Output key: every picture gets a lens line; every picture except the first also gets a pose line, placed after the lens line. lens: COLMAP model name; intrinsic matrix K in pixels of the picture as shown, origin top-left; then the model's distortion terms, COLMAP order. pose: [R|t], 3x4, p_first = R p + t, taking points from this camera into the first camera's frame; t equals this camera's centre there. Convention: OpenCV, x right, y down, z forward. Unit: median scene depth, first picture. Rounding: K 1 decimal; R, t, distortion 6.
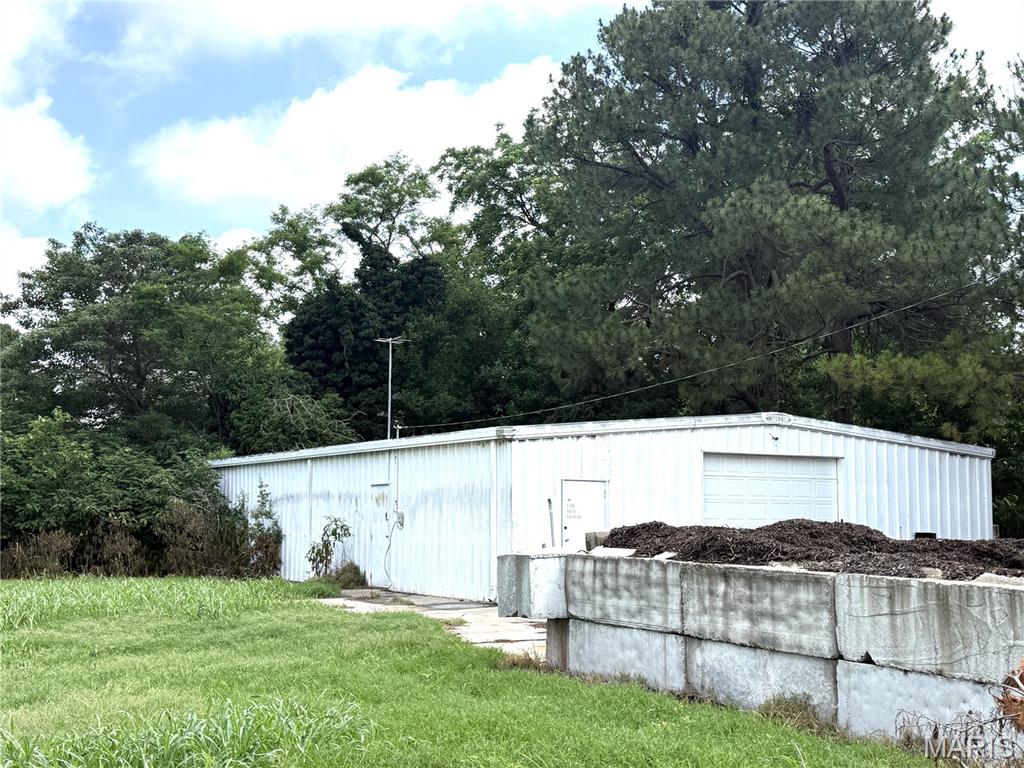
lens RADIAL K [[1302.7, 0, 508.7], [0, 1302.7, 386.8], [0, 0, 1]] dist [0.090604, 0.000000]
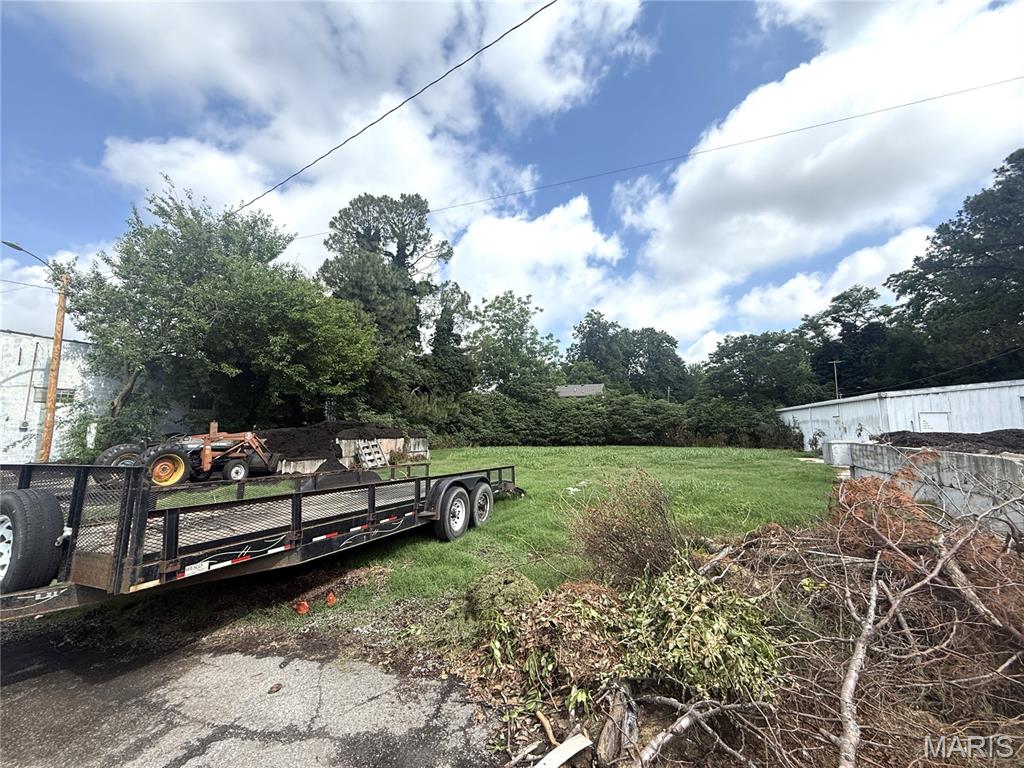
lens RADIAL K [[406.9, 0, 510.2], [0, 406.9, 380.7], [0, 0, 1]] dist [0.000413, 0.000517]
pose [[0.636007, -0.093479, -0.766000, 0.088496], [0.078774, 0.995315, -0.056058, -0.002429], [0.767652, -0.024688, 0.640391, -0.026105]]
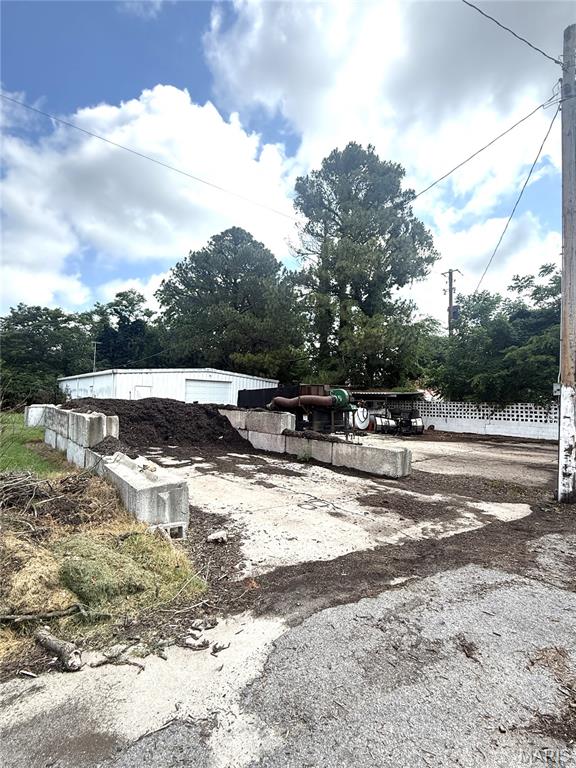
lens RADIAL K [[356.2, 0, 291.9], [0, 356.2, 388.5], [0, 0, 1]] dist [-0.000534, -0.000003]
pose [[0.979243, 0.023928, 0.201271, 0.157894], [-0.037477, 0.997260, 0.063781, 0.003127], [-0.199193, -0.070001, 0.977457, 0.016261]]
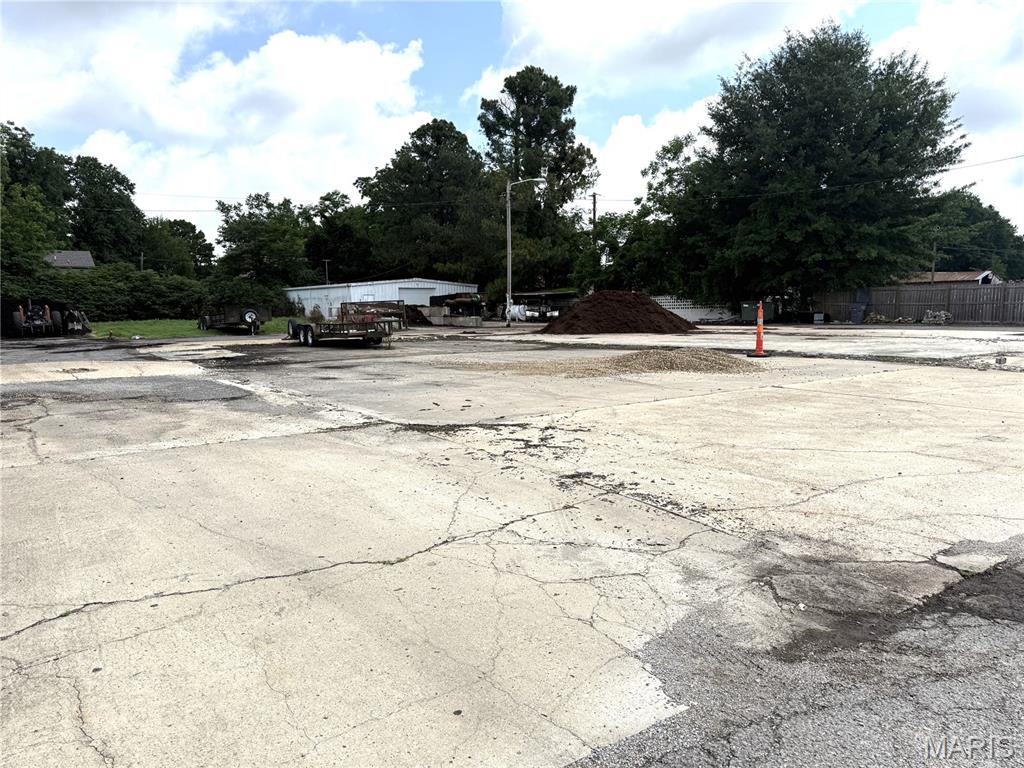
lens RADIAL K [[722.2, 0, 515.4], [0, 722.2, 392.0], [0, 0, 1]] dist [0.043170, -0.037410]
pose [[0.996784, -0.026685, 0.075562, 0.234442], [0.009546, 0.975754, 0.218661, -0.091109], [-0.079565, -0.217236, 0.972871, -0.996084]]
